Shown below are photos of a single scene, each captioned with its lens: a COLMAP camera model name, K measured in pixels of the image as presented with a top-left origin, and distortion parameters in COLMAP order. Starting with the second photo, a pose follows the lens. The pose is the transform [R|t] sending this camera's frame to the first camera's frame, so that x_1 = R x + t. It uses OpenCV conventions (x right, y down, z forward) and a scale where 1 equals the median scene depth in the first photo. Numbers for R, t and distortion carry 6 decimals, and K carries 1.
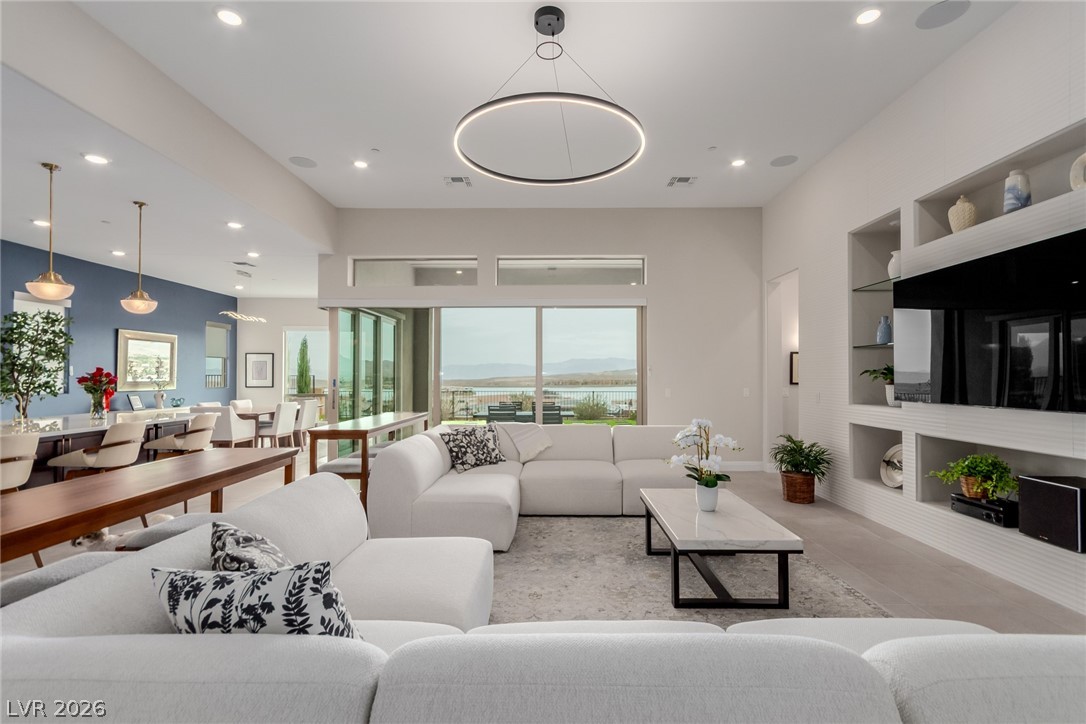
lens RADIAL K [[512.4, 0, 548.8], [0, 512.4, 364.7], [0, 0, 1]] dist [0.009296, 0.000194]
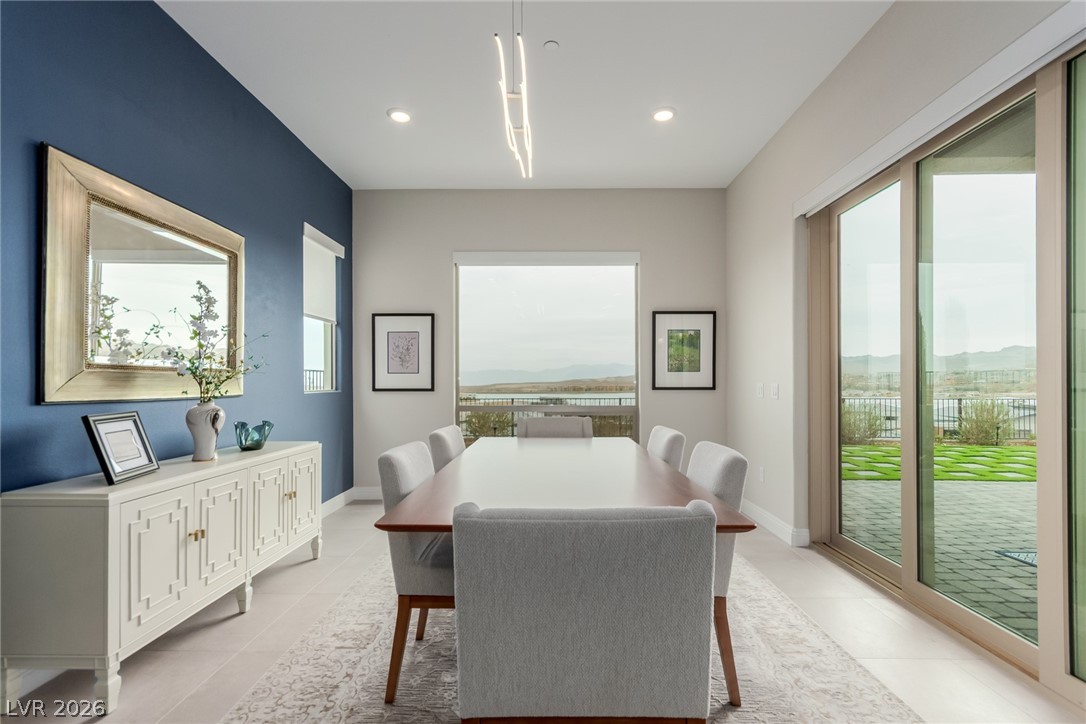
lens RADIAL K [[512.4, 0, 545.8], [0, 512.4, 378.5], [0, 0, 1]] dist [0.009296, 0.000194]
pose [[0.999945, -0.001240, 0.010436, -0.985952], [0.001092, 0.999899, 0.014186, 0.060480], [-0.010453, -0.014174, 0.999845, 1.232263]]
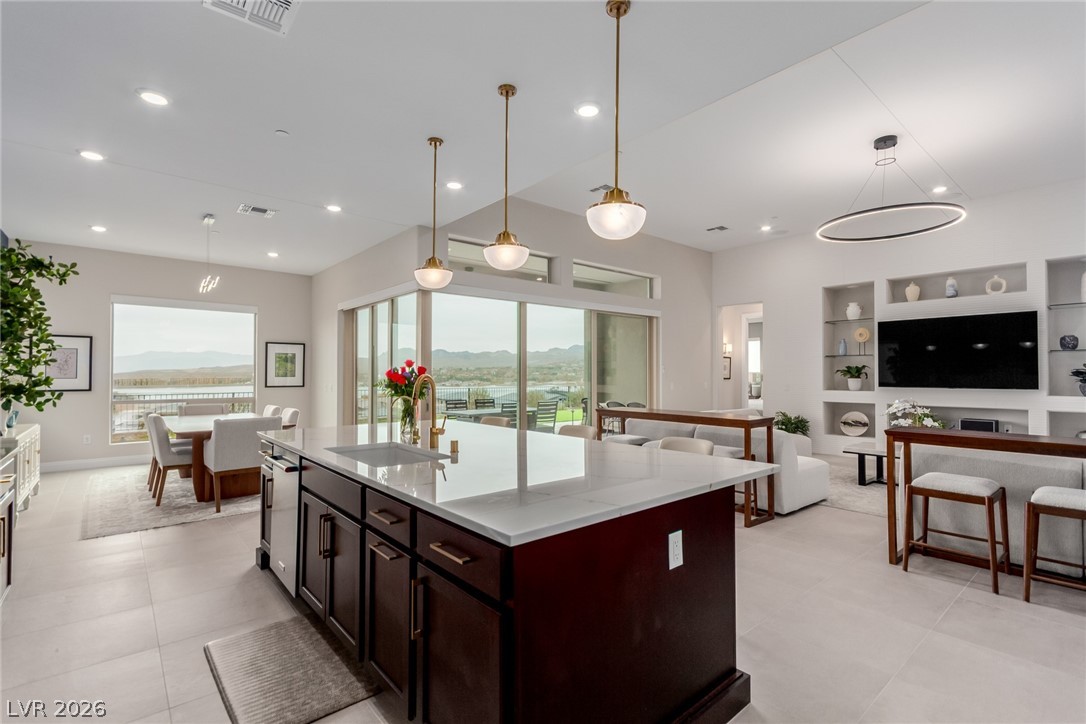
lens RADIAL K [[512.4, 0, 548.8], [0, 512.4, 365.1], [0, 0, 1]] dist [0.009296, 0.000194]
pose [[0.747866, 0.012086, 0.663740, -1.192201], [-0.015691, 0.999877, -0.000527, 0.009628], [-0.663664, -0.010021, 0.747963, 0.344443]]
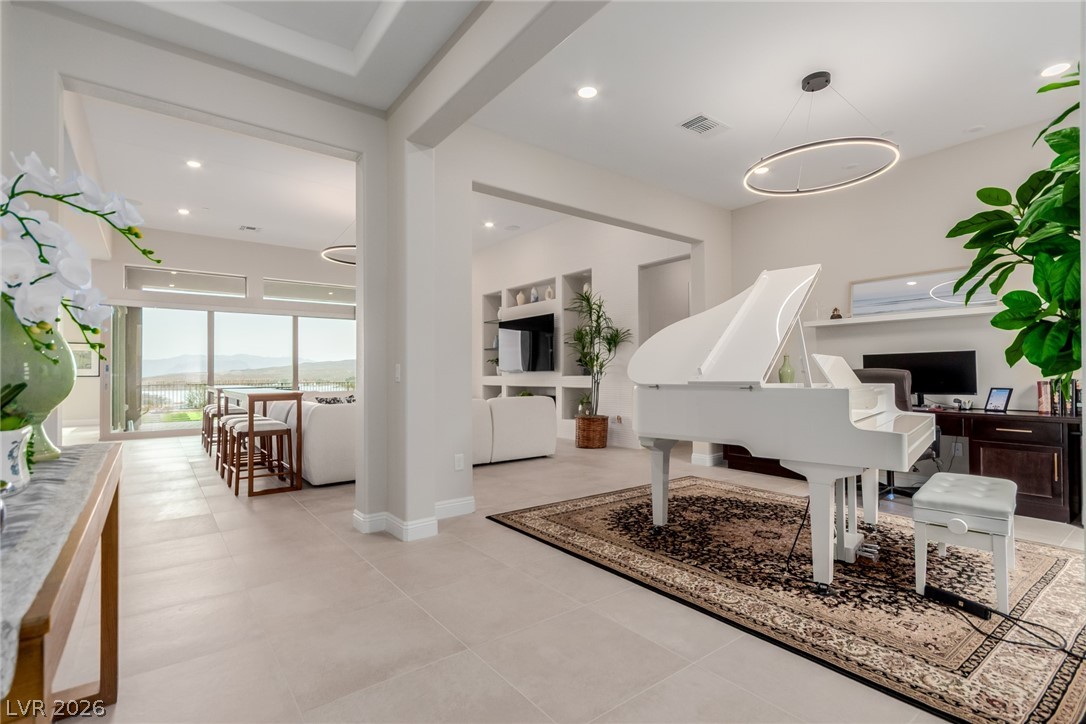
lens RADIAL K [[512.4, 0, 560.2], [0, 512.4, 367.1], [0, 0, 1]] dist [0.009296, 0.000194]
pose [[0.782742, 0.001109, 0.622345, -0.484107], [-0.008300, 0.999928, 0.008657, 0.019762], [-0.622291, -0.011941, 0.782695, -0.858704]]
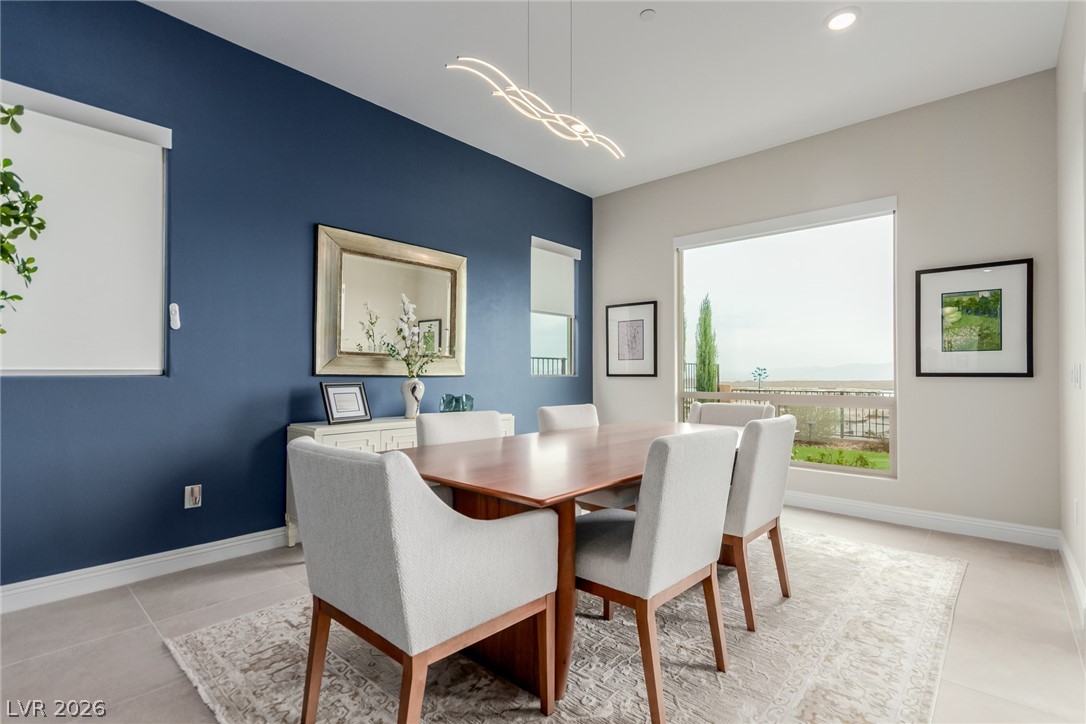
lens RADIAL K [[512.4, 0, 556.0], [0, 512.4, 373.9], [0, 0, 1]] dist [0.009296, 0.000194]
pose [[0.760796, 0.000847, -0.648991, -0.686352], [0.010238, 0.999859, 0.013306, 0.077609], [0.648911, -0.016767, 0.760680, 1.322865]]
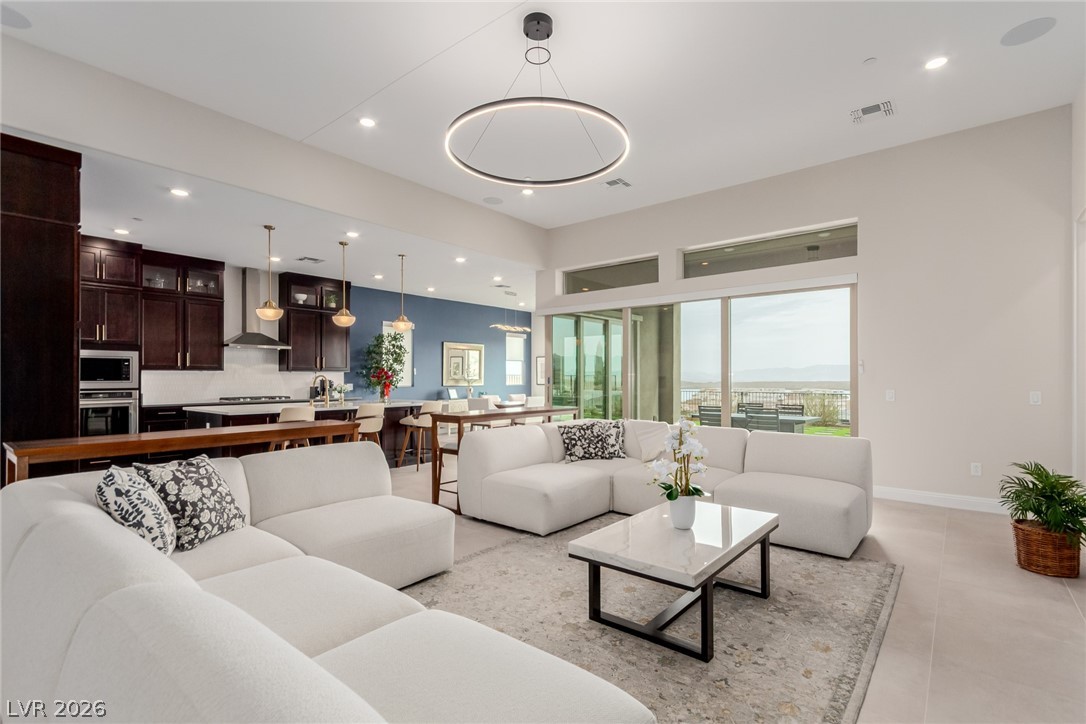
lens RADIAL K [[512.4, 0, 542.8], [0, 512.4, 368.2], [0, 0, 1]] dist [0.009296, 0.000194]
pose [[0.772797, -0.010667, -0.634564, 0.444905], [0.012968, 0.999915, -0.001015, 0.012511], [0.634521, -0.007445, 0.772870, 0.134934]]
